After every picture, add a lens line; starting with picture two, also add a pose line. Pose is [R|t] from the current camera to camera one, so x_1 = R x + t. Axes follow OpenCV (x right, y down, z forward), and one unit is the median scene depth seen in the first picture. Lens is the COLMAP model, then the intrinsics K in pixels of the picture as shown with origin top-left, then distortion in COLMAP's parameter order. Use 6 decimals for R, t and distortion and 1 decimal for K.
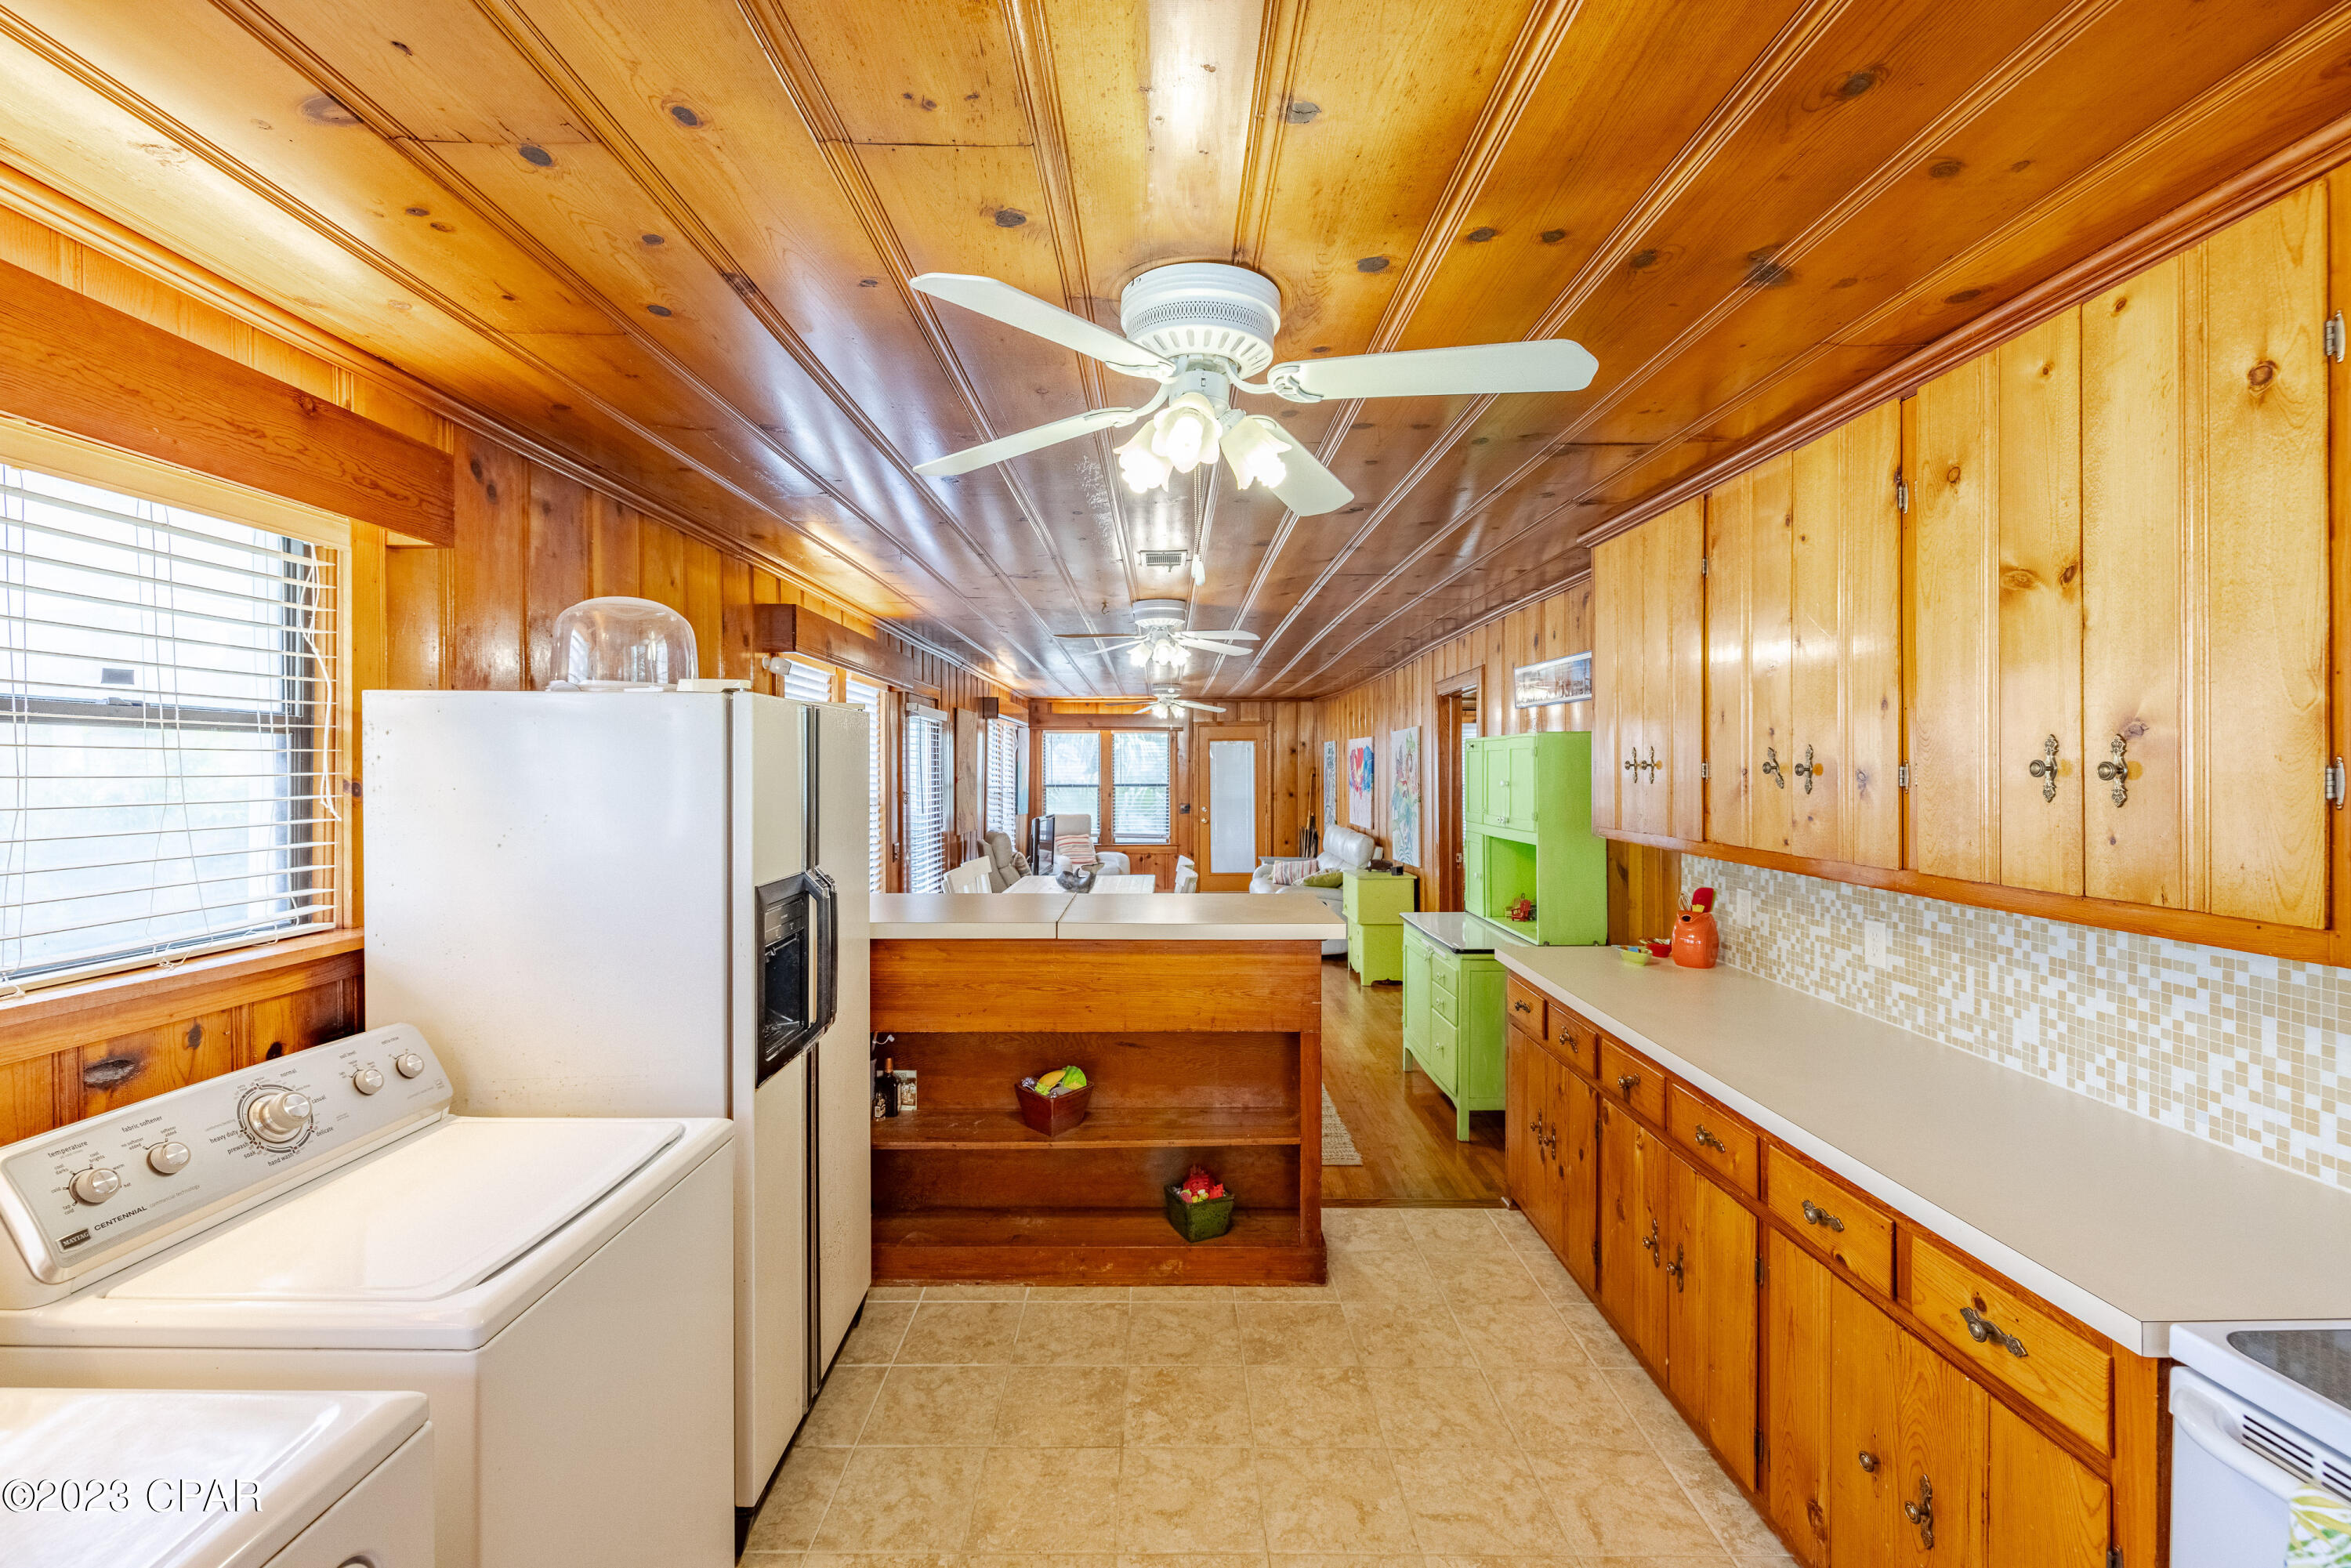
lens RADIAL K [[994.0, 0, 1167.5], [0, 994.0, 770.3], [0, 0, 1]] dist [-0.000246, -0.000208]
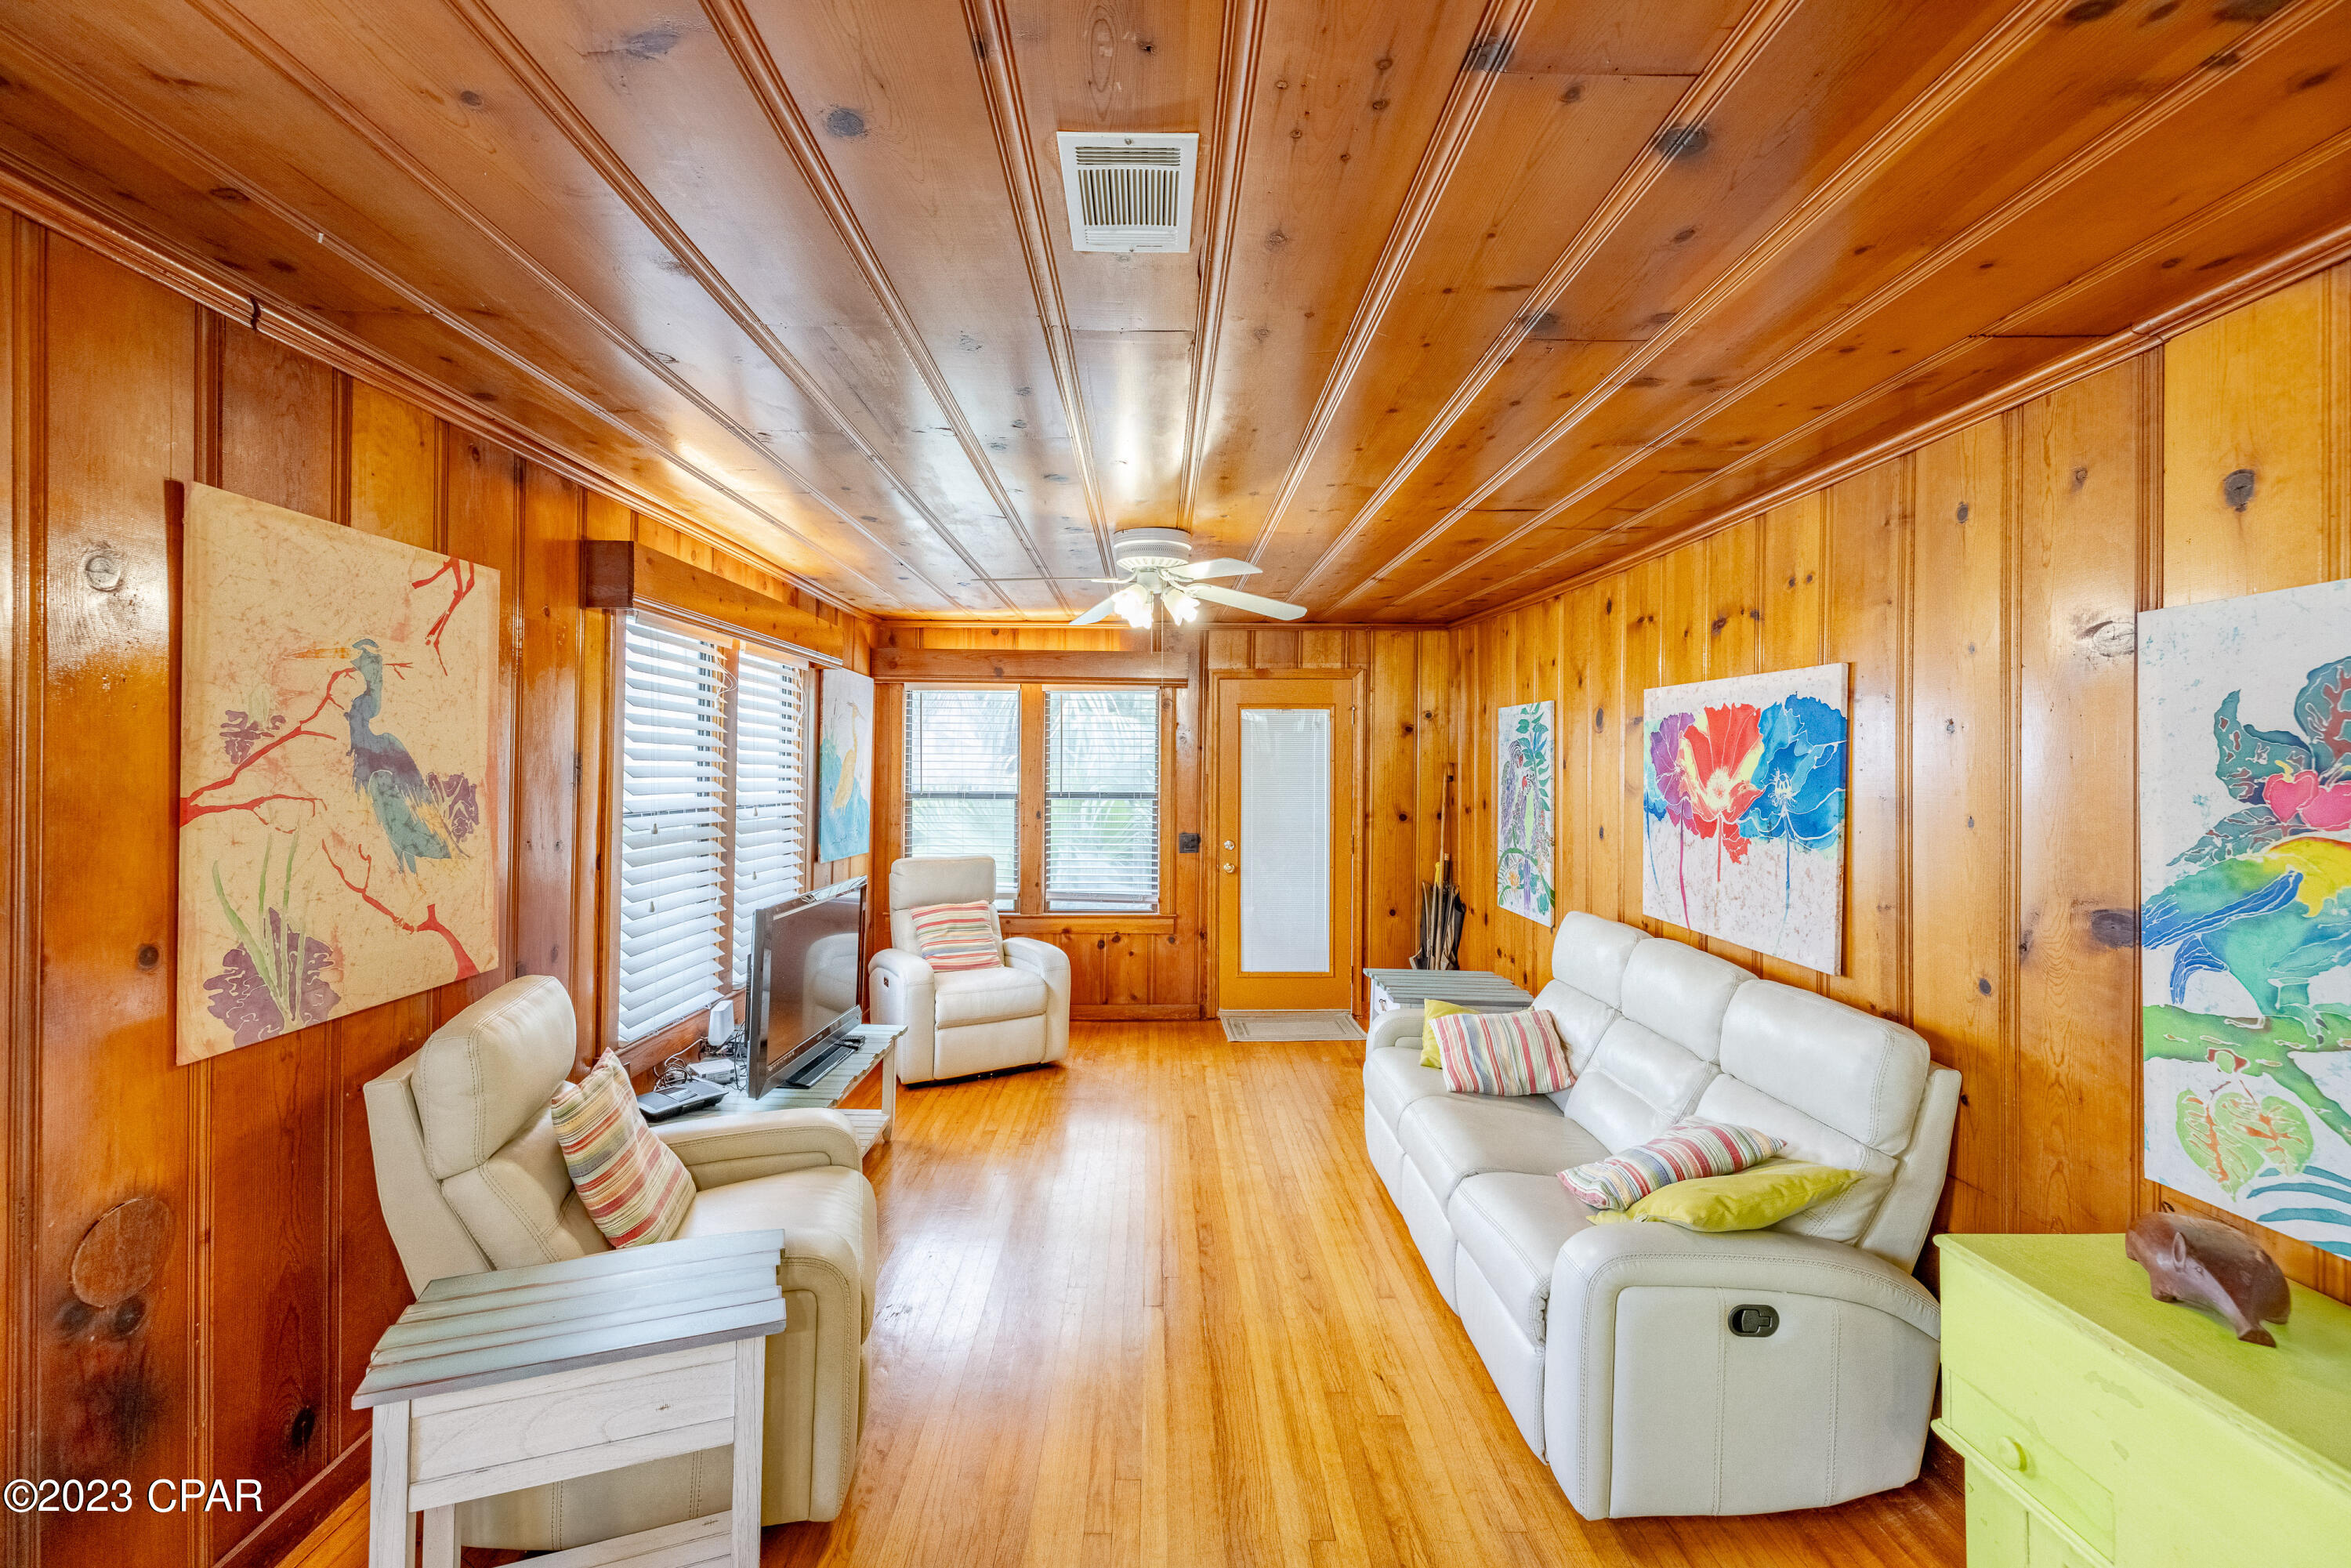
lens RADIAL K [[994.0, 0, 1167.5], [0, 994.0, 770.3], [0, 0, 1]] dist [-0.000246, -0.000208]
pose [[0.999939, 0.008697, 0.006794, 0.011764], [-0.008754, 0.999926, 0.008405, -0.008262], [-0.006720, -0.008464, 0.999942, 2.133293]]
